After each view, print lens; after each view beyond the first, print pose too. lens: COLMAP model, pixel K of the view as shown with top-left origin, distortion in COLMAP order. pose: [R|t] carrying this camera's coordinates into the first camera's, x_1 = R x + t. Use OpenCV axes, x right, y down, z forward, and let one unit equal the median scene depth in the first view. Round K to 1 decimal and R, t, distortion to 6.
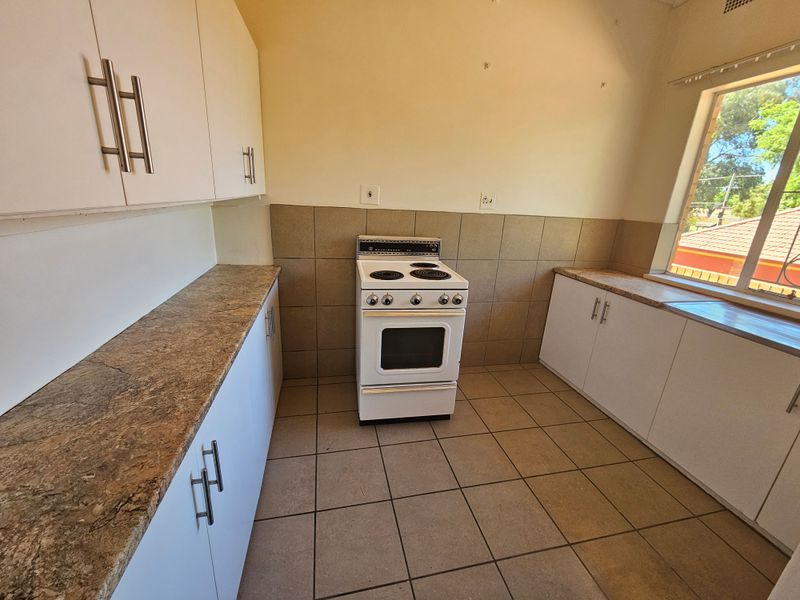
lens RADIAL K [[329.2, 0, 406.2], [0, 329.2, 300.0], [0, 0, 1]] dist [-0.002006, 0.000919]
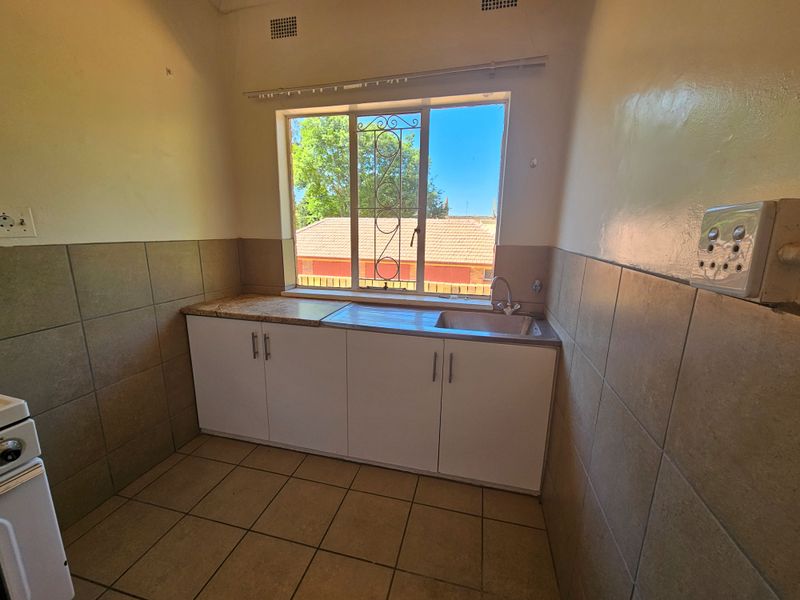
lens RADIAL K [[329.2, 0, 398.1], [0, 329.2, 301.8], [0, 0, 1]] dist [-0.002006, 0.000919]
pose [[0.464991, -0.236667, 0.853096, 0.060081], [0.272836, 0.955014, 0.116229, -0.079683], [-0.842226, 0.178710, 0.508644, 0.257335]]
